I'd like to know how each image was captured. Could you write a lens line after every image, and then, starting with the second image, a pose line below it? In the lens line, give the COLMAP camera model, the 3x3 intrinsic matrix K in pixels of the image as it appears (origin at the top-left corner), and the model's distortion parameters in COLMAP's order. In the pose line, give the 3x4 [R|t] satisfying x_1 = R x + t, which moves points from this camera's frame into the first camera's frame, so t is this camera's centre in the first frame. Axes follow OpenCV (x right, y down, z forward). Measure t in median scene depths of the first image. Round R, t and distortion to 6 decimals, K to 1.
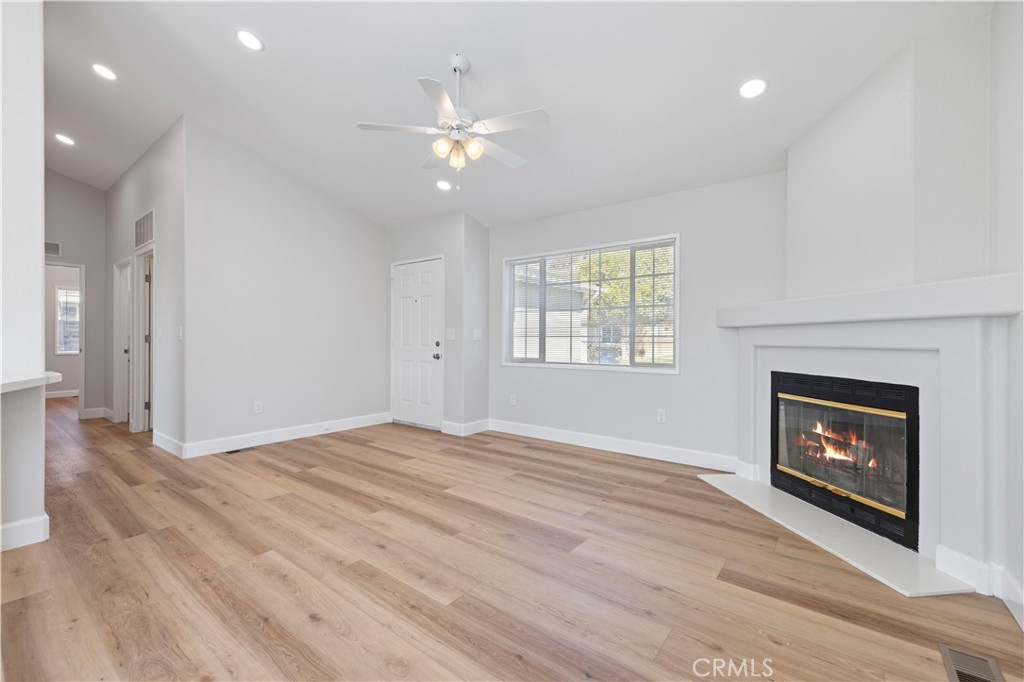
lens RADIAL K [[433.1, 0, 502.8], [0, 433.1, 338.9], [0, 0, 1]] dist [0.001613, -0.000614]
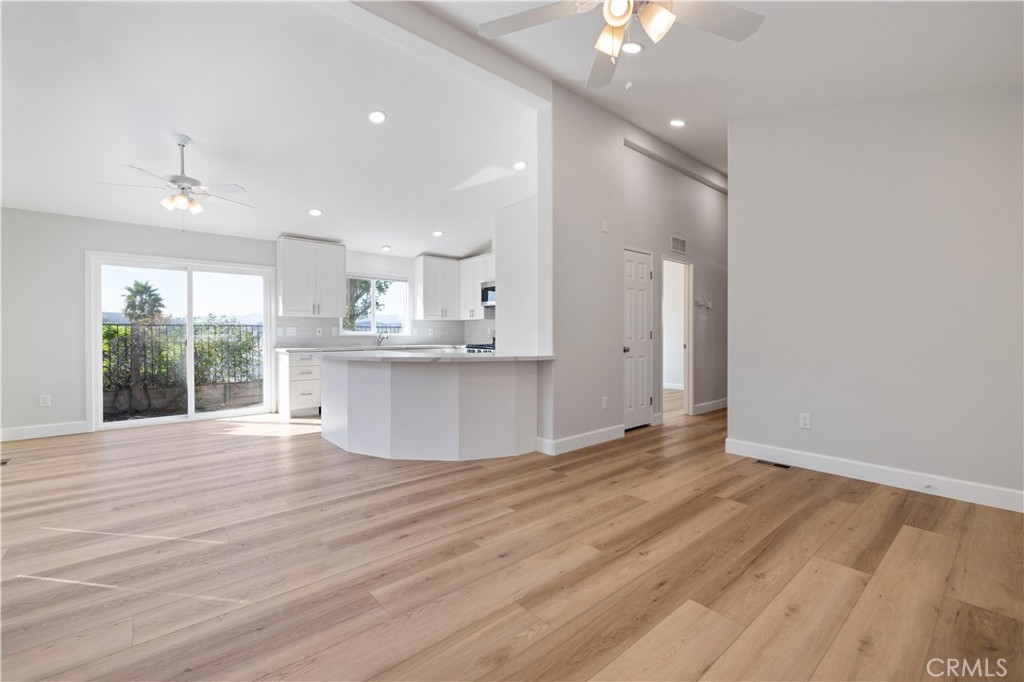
lens RADIAL K [[433.1, 0, 506.6], [0, 433.1, 334.7], [0, 0, 1]] dist [0.001613, -0.000614]
pose [[-0.187765, -0.000582, -0.982214, 0.544763], [-0.002622, 0.999997, -0.000091, -0.002130], [0.982210, 0.002558, -0.187766, 0.995100]]
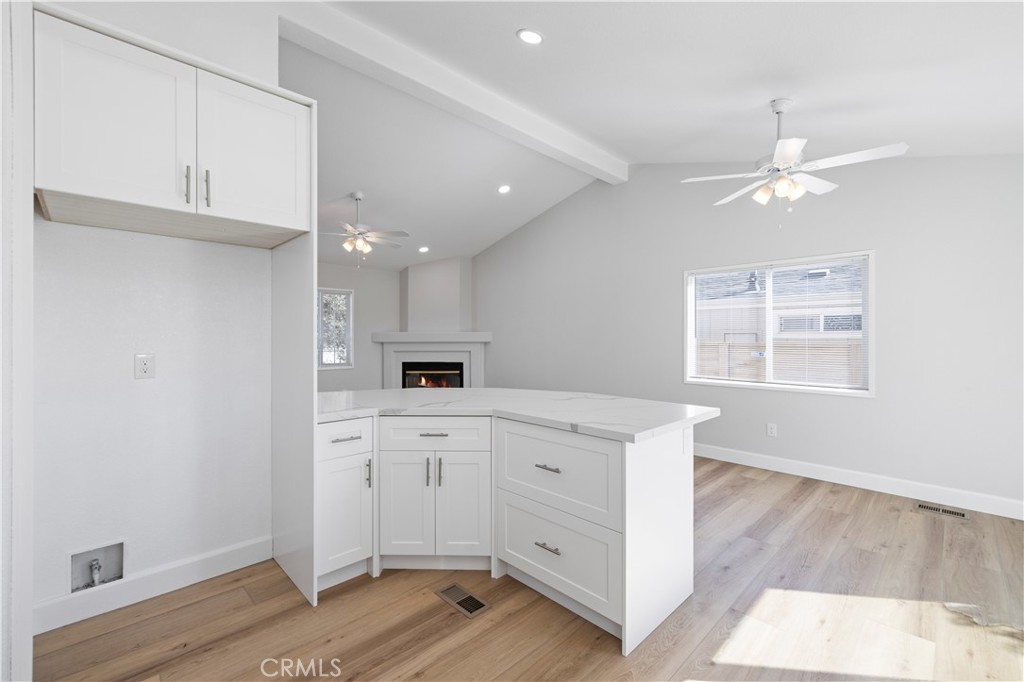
lens RADIAL K [[433.1, 0, 519.7], [0, 433.1, 339.1], [0, 0, 1]] dist [0.001613, -0.000614]
pose [[0.100829, -0.009939, 0.994854, -1.855260], [0.001464, 0.999950, 0.009842, -0.080742], [-0.994903, 0.000464, 0.100839, 0.187240]]
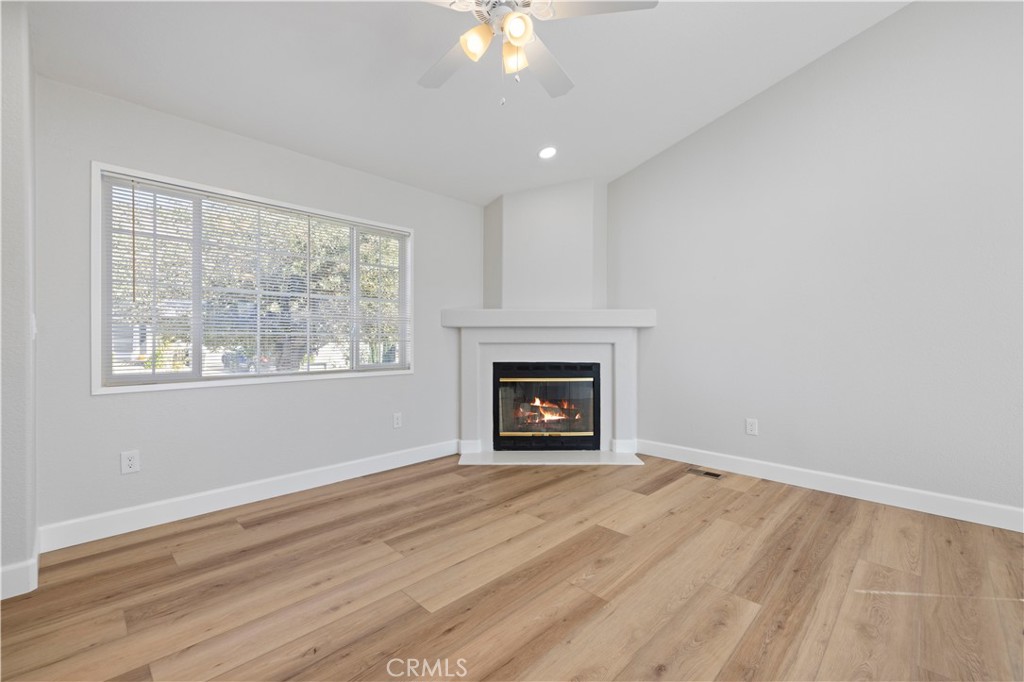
lens RADIAL K [[433.1, 0, 509.4], [0, 433.1, 338.7], [0, 0, 1]] dist [0.001613, -0.000614]
pose [[0.099645, -0.002095, 0.995021, -0.775026], [-0.001604, 0.999996, 0.002266, 0.000866], [-0.995022, -0.001822, 0.099641, 0.970835]]
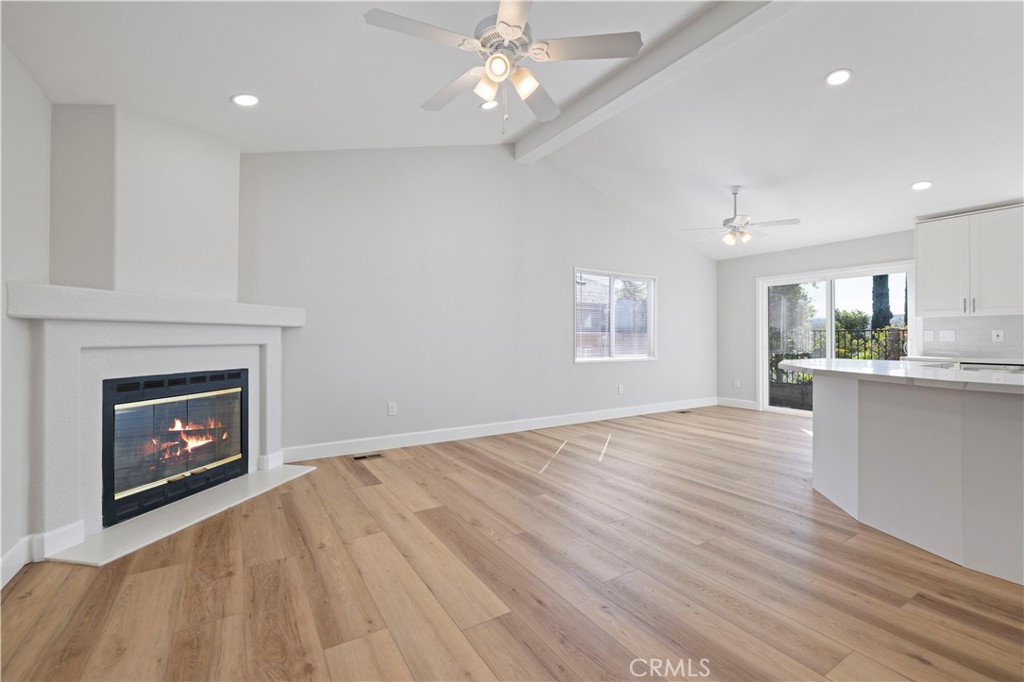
lens RADIAL K [[433.1, 0, 509.2], [0, 433.1, 334.1], [0, 0, 1]] dist [0.001613, -0.000614]
pose [[-0.946082, -0.001209, 0.323925, -0.364545], [-0.003417, 0.999975, -0.006248, -0.006266], [-0.323910, -0.007018, -0.946062, 1.760696]]
